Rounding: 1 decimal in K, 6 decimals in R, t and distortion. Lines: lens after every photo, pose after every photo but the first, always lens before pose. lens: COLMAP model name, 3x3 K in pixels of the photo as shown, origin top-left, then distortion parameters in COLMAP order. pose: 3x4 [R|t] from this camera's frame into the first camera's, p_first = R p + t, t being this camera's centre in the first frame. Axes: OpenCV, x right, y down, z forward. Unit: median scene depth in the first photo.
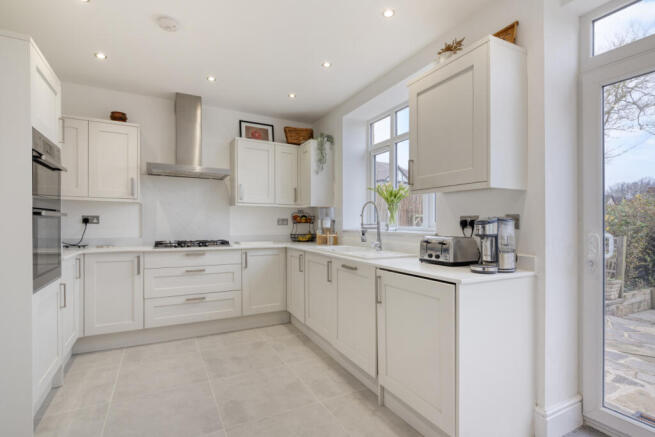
lens RADIAL K [[307.3, 0, 327.5], [0, 307.3, 218.5], [0, 0, 1]] dist [0.000015, 0.000011]
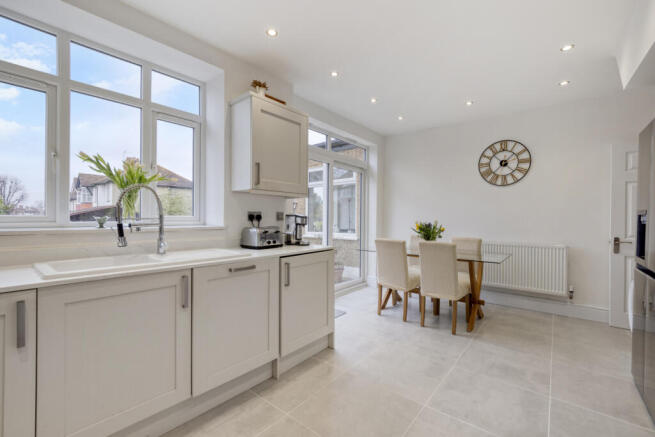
lens RADIAL K [[284.8, 0, 326.8], [0, 284.8, 228.0], [0, 0, 1]] dist [-0.001786, 0.000243]
pose [[-0.383279, -0.032880, 0.923047, -0.797948], [-0.010159, 0.999456, 0.031384, 0.020779], [-0.923577, 0.002651, -0.383404, 1.170070]]
